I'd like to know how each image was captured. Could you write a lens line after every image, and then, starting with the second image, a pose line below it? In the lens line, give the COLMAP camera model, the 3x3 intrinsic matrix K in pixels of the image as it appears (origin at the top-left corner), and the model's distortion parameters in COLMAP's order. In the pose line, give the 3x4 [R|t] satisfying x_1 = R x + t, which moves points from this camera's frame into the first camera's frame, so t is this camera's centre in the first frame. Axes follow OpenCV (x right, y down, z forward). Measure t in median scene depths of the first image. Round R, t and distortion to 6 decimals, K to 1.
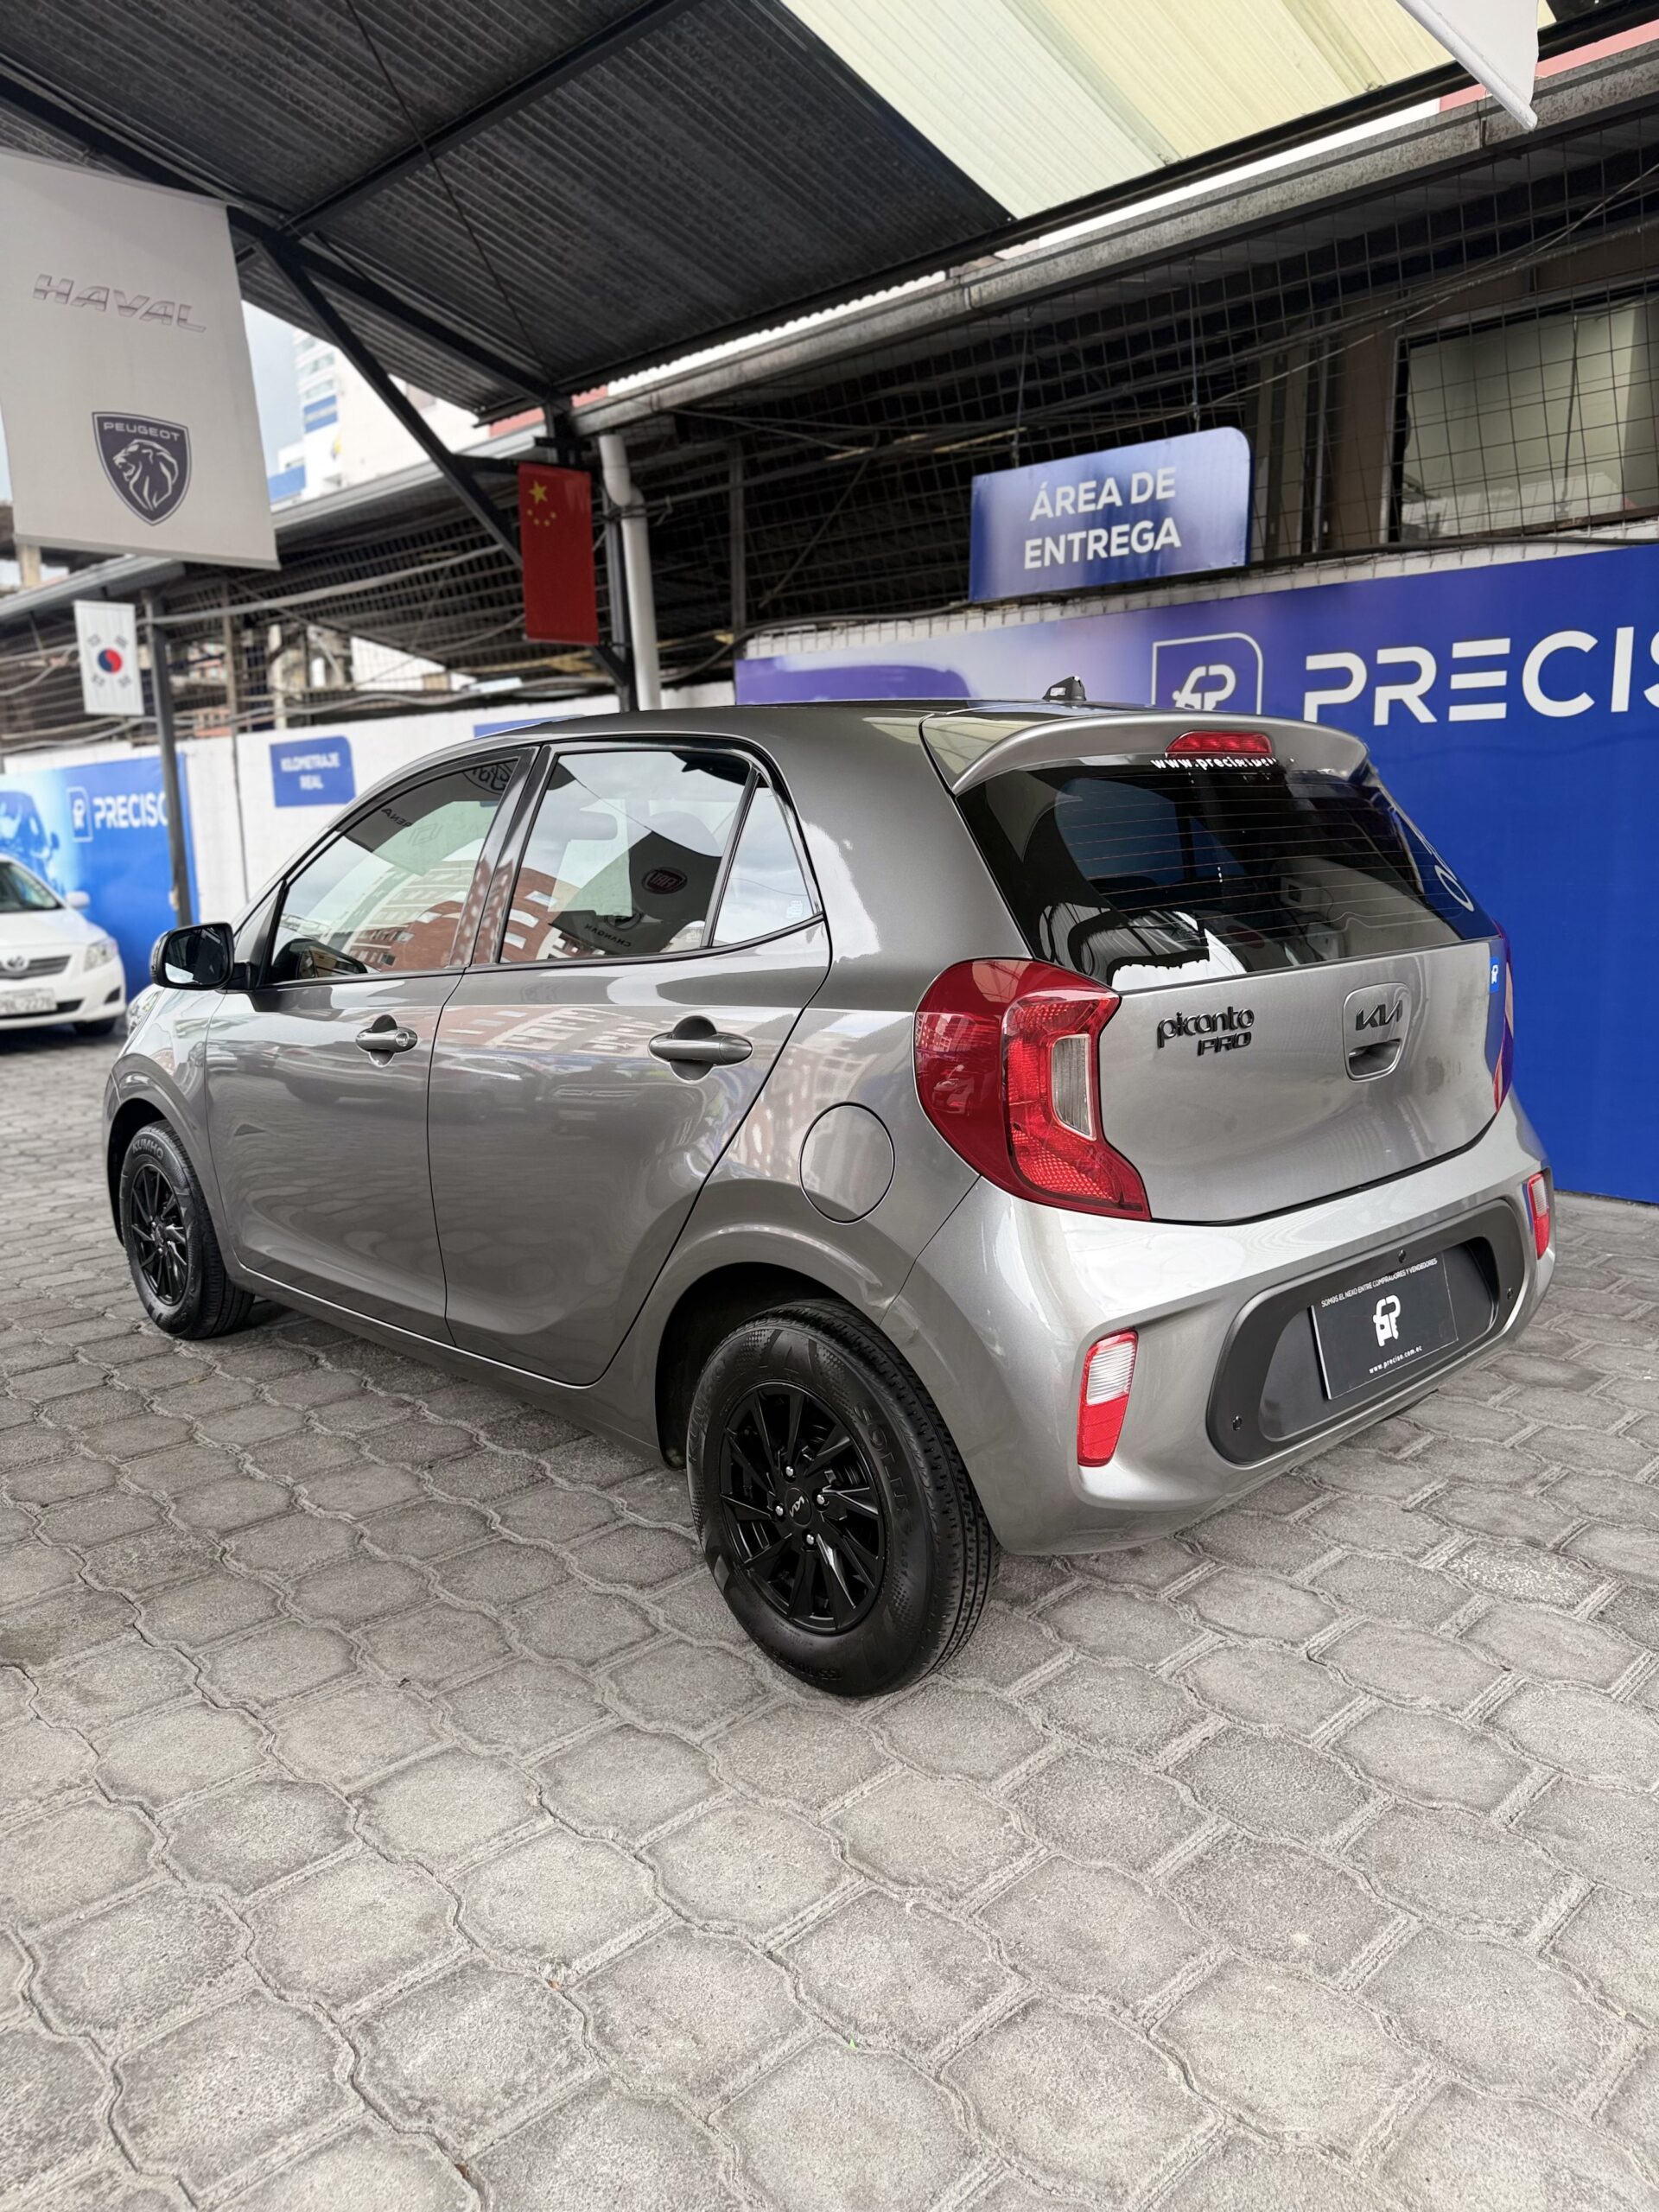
lens RADIAL K [[1565.6, 0, 830.3], [0, 1565.6, 1096.2], [0, 0, 1]] dist [0.017727, -0.026304]
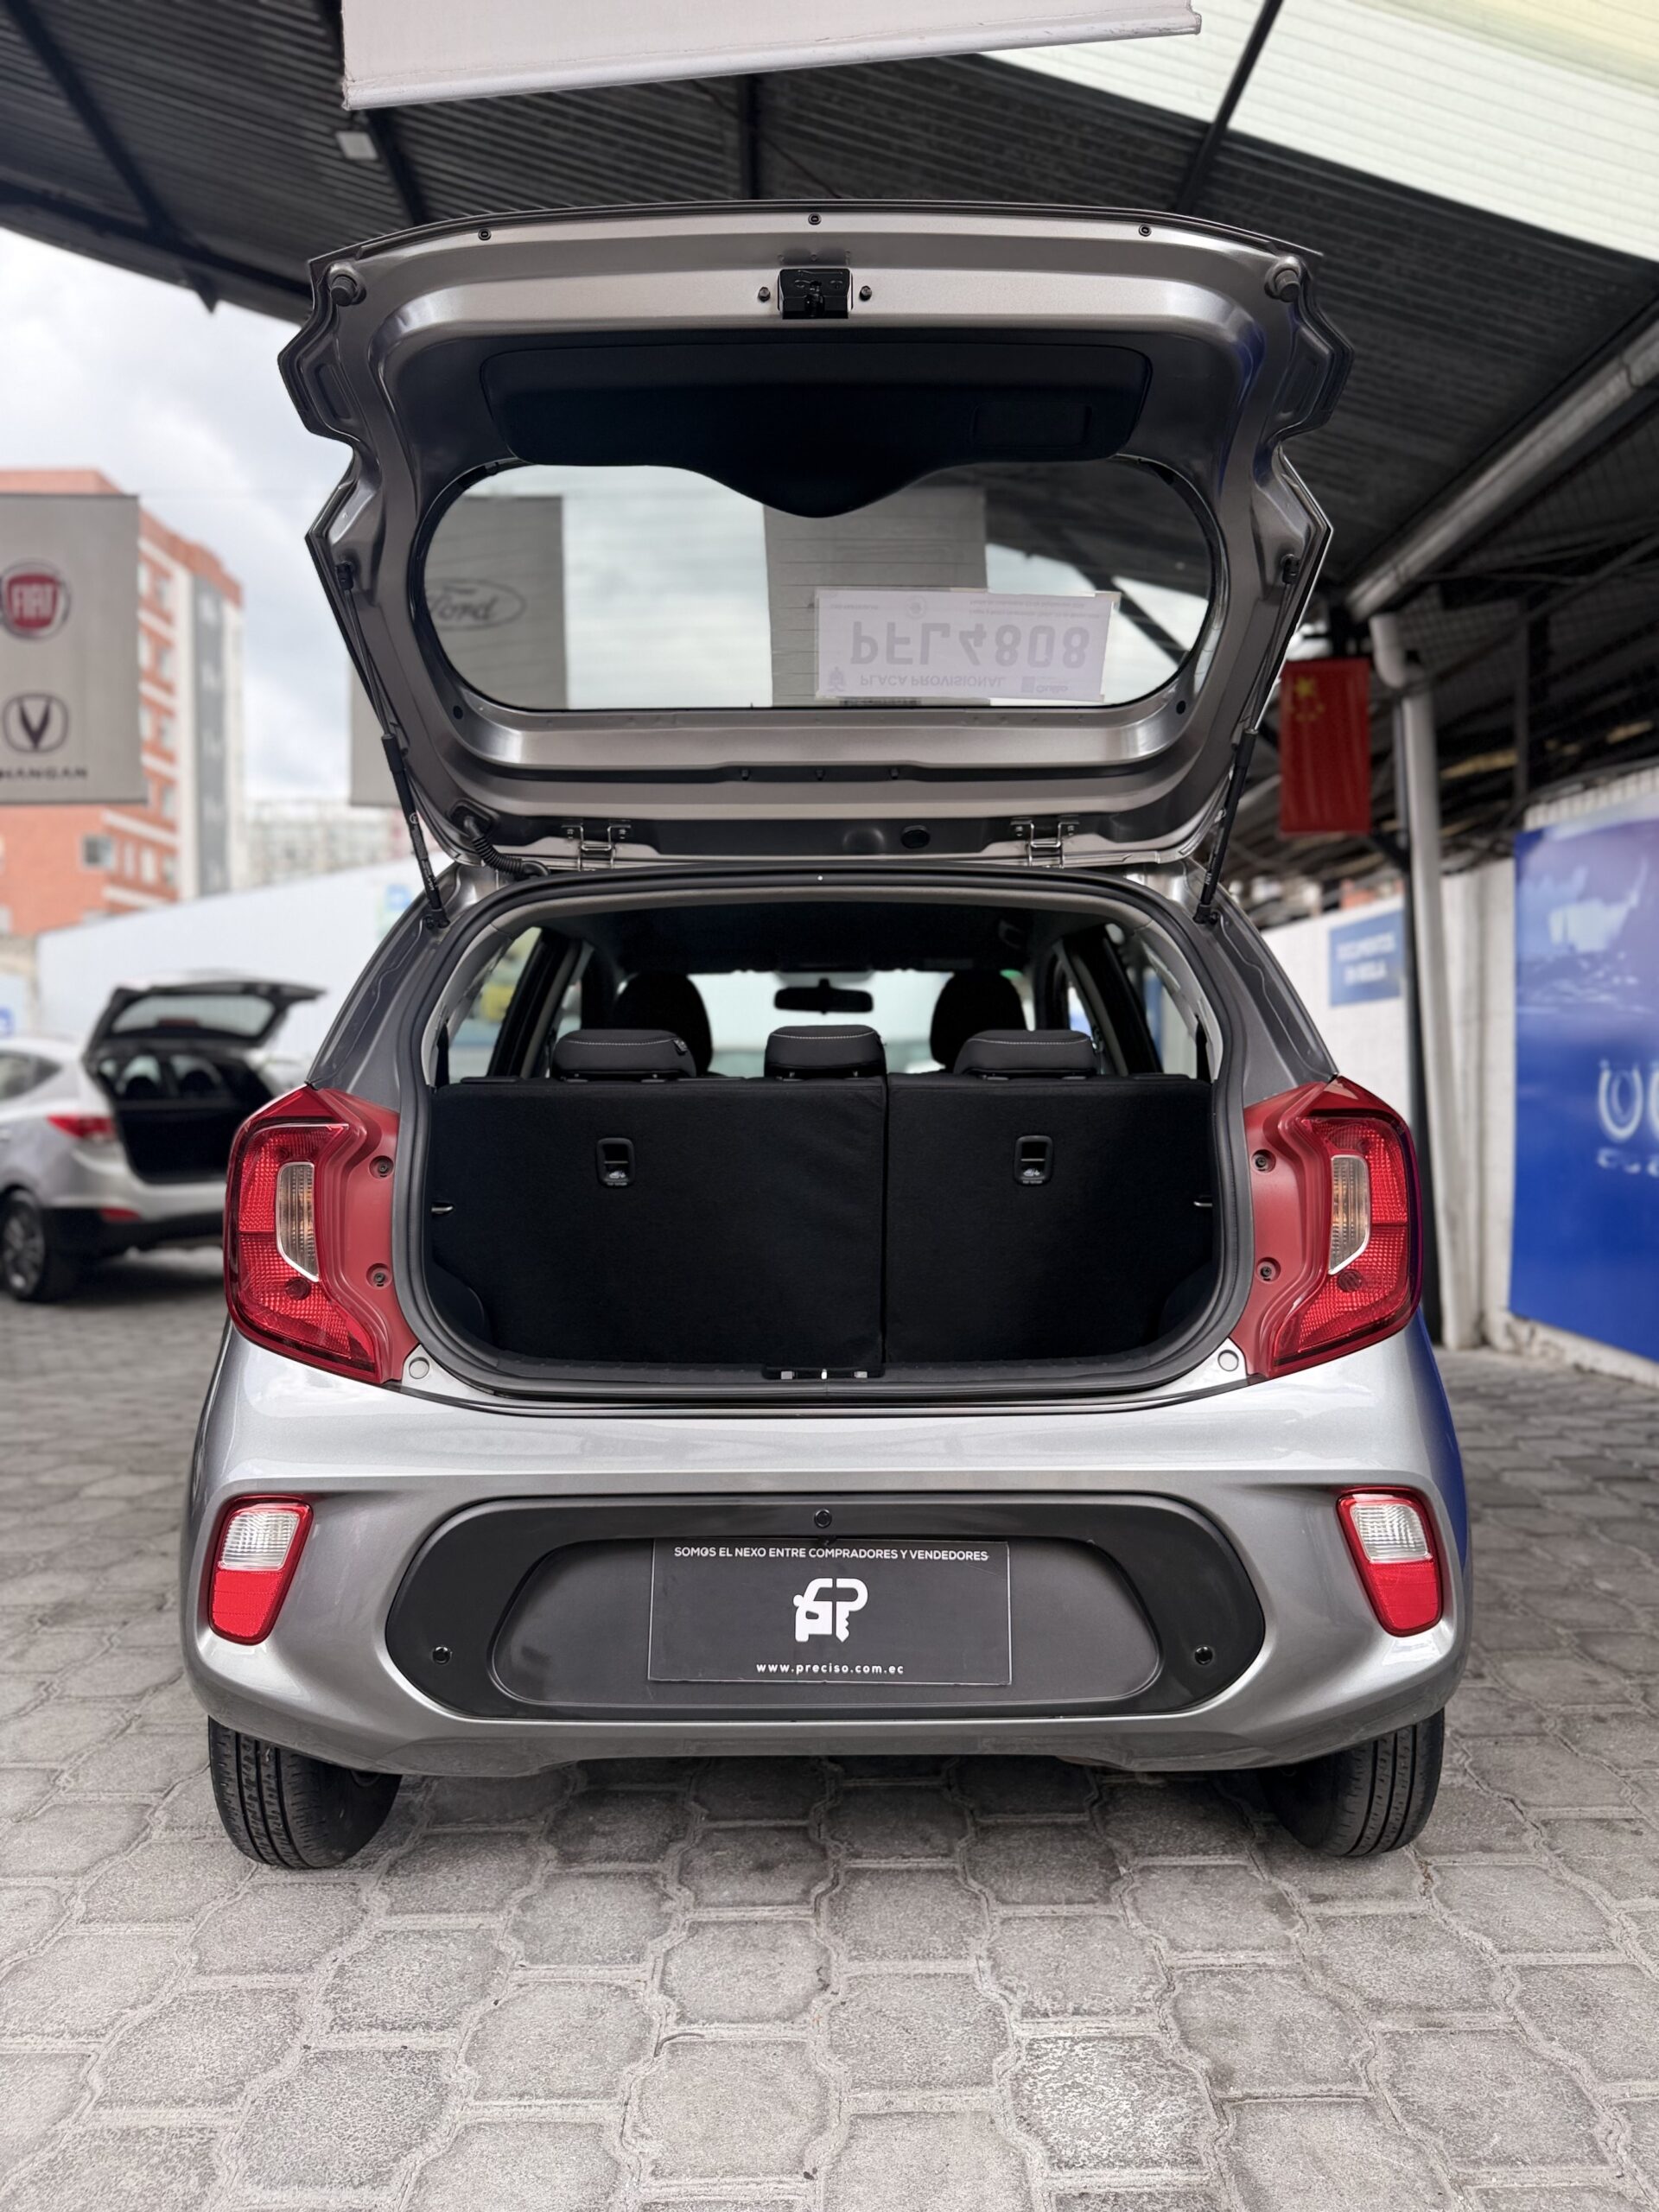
lens RADIAL K [[1565.6, 0, 824.5], [0, 1565.6, 1091.0], [0, 0, 1]] dist [0.017727, -0.026304]
pose [[0.723298, 0.019093, -0.690272, 0.799724], [-0.119483, 0.988001, -0.097871, -0.021882], [0.680121, 0.153266, 0.716900, 0.414807]]
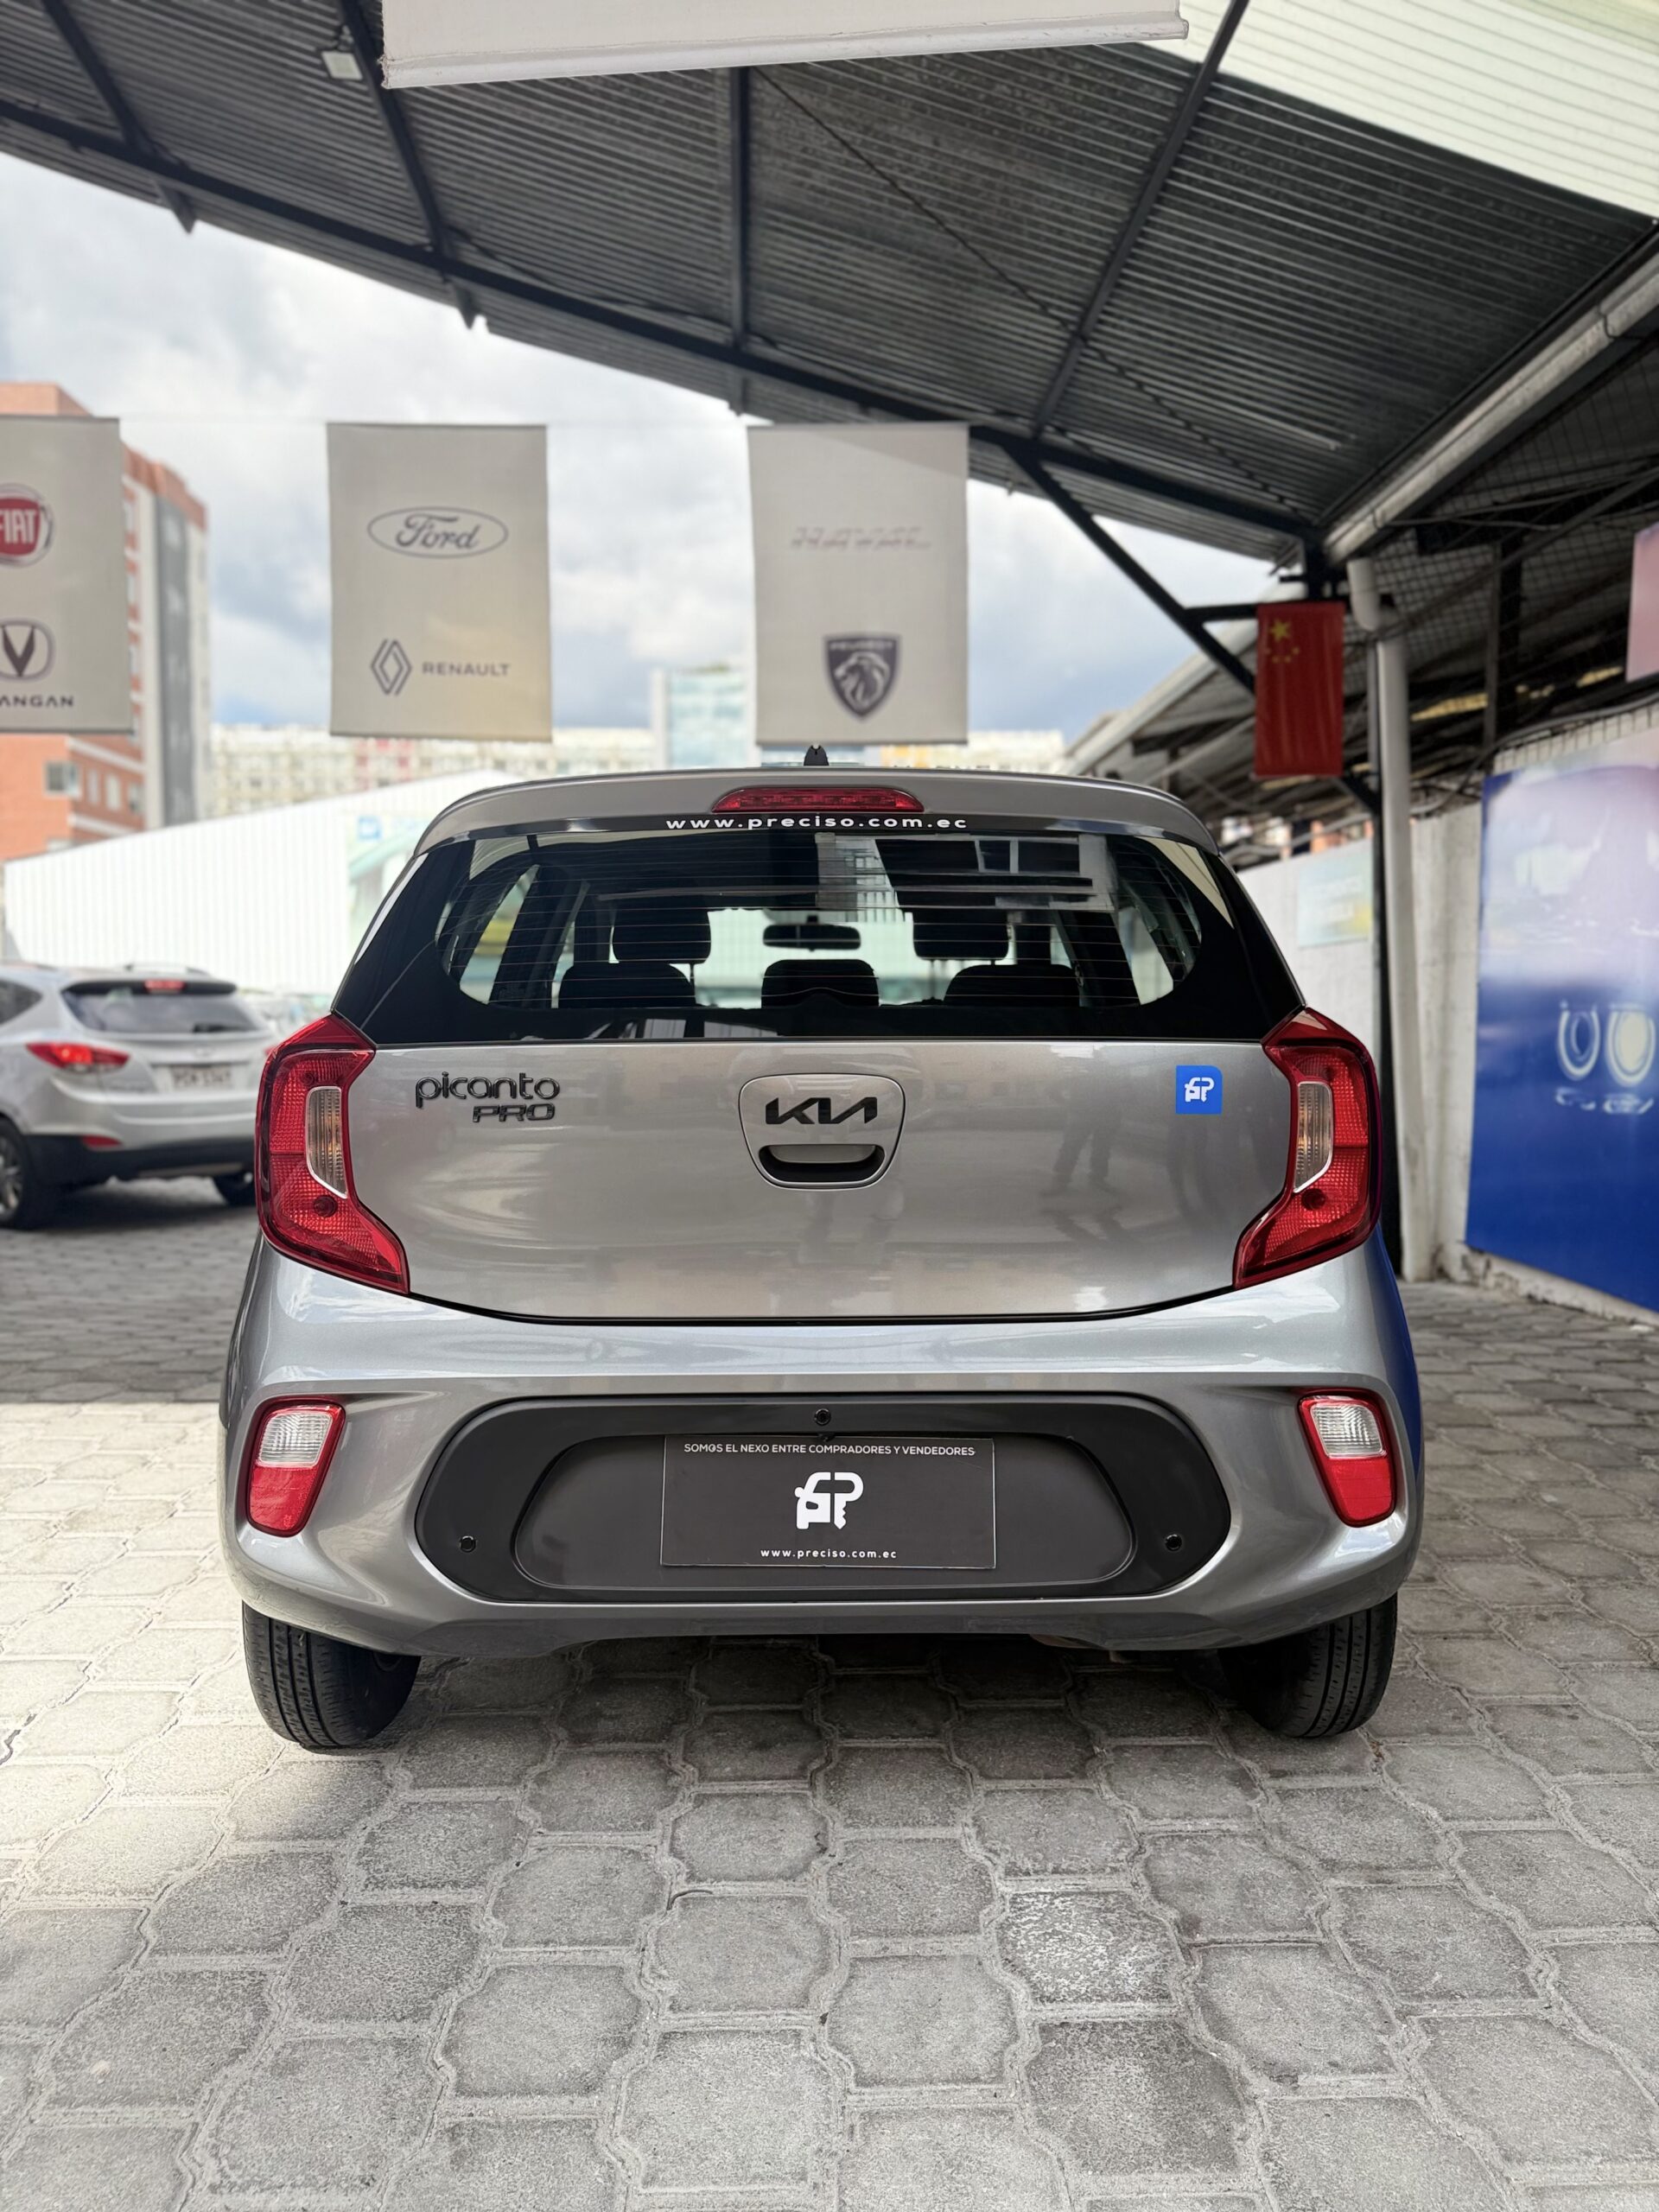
lens RADIAL K [[1565.6, 0, 822.3], [0, 1565.6, 1087.8], [0, 0, 1]] dist [0.017727, -0.026304]
pose [[0.736226, 0.051483, -0.674775, 0.815725], [-0.126313, 0.990033, -0.062280, -0.011616], [0.664843, 0.131085, 0.735391, 0.372410]]
